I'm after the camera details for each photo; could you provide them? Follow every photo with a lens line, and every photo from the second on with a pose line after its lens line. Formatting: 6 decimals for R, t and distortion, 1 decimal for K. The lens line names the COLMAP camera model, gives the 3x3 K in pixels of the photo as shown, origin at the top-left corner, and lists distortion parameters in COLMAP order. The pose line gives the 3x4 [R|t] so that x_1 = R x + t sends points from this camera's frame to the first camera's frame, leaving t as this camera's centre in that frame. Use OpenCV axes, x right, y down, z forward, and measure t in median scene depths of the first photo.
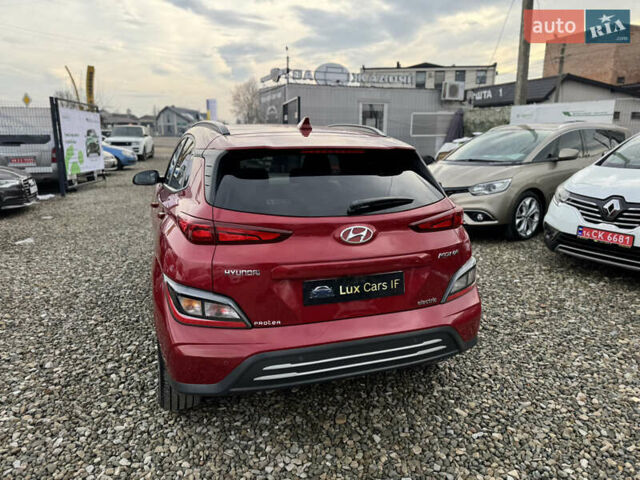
lens RADIAL K [[453.6, 0, 311.9], [0, 453.6, 237.6], [0, 0, 1]] dist [0.039628, -0.047412]
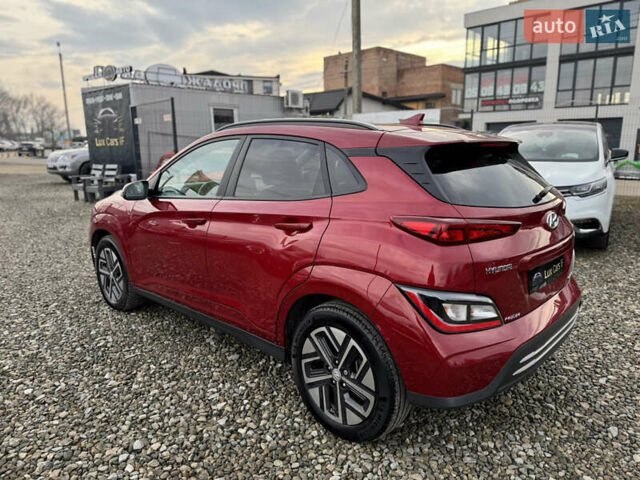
lens RADIAL K [[453.6, 0, 319.8], [0, 453.6, 242.7], [0, 0, 1]] dist [0.039628, -0.047412]
pose [[0.886415, -0.112693, 0.448964, -0.479845], [0.115373, 0.993090, 0.021484, -0.022202], [-0.448283, 0.032754, 0.893291, 0.154415]]
